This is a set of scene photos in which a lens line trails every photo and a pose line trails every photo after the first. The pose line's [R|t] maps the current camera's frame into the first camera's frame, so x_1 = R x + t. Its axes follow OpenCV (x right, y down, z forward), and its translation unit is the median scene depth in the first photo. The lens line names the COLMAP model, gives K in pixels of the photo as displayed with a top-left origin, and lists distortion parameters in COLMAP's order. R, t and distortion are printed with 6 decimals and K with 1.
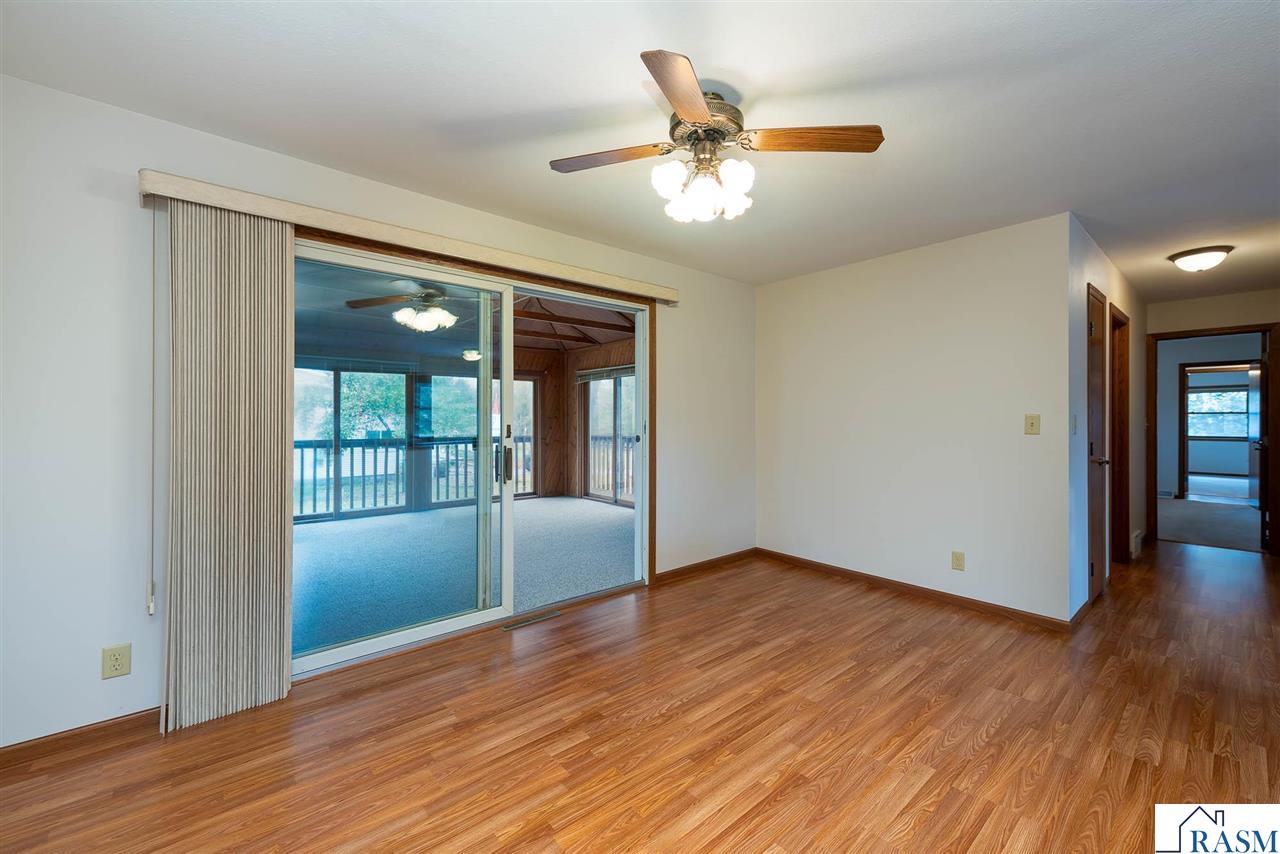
lens RADIAL K [[506.1, 0, 650.4], [0, 506.1, 420.7], [0, 0, 1]] dist [0.000058, -0.000180]
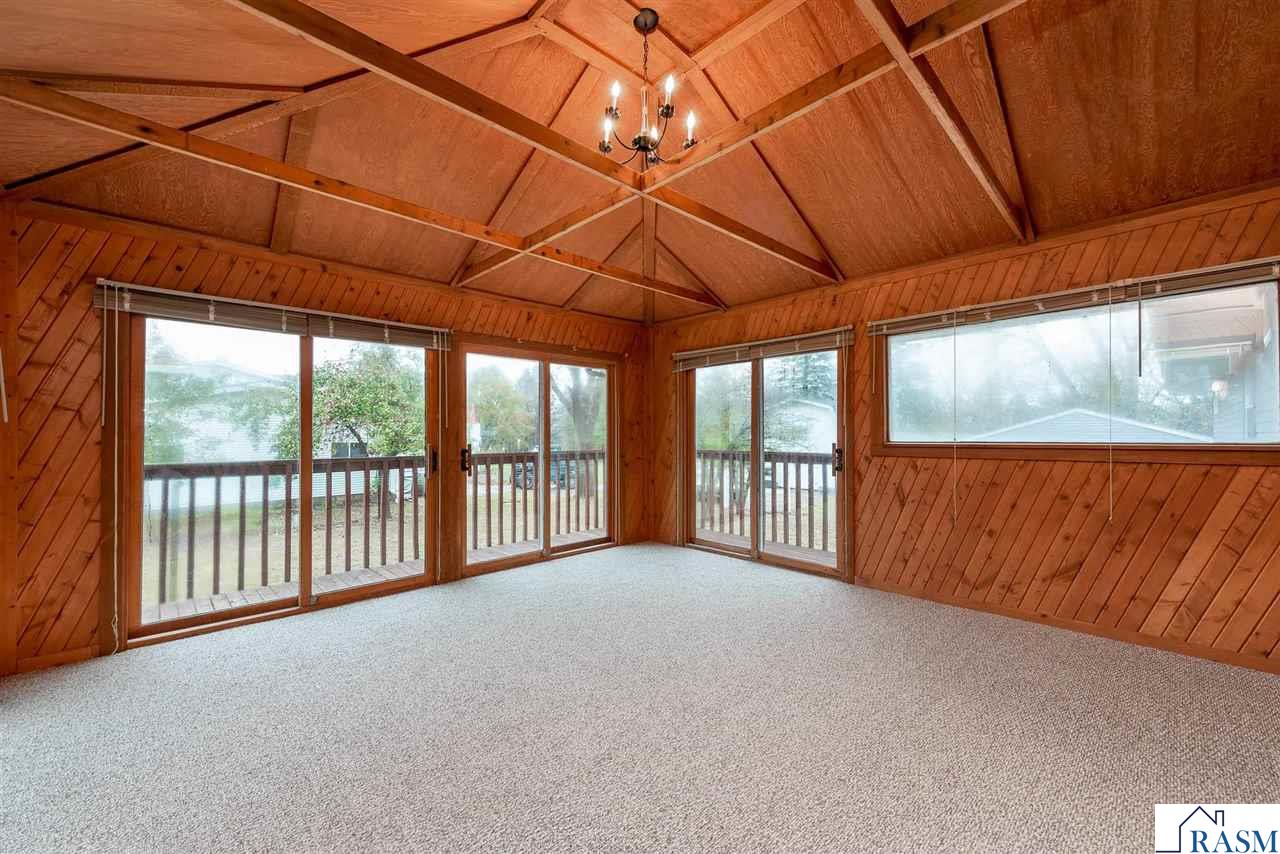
lens RADIAL K [[506.1, 0, 633.7], [0, 506.1, 423.4], [0, 0, 1]] dist [0.000058, -0.000180]
pose [[0.999332, -0.000217, 0.036550, -0.224532], [0.000866, 0.999842, -0.017739, 0.005737], [-0.036541, 0.017758, 0.999174, 0.346699]]
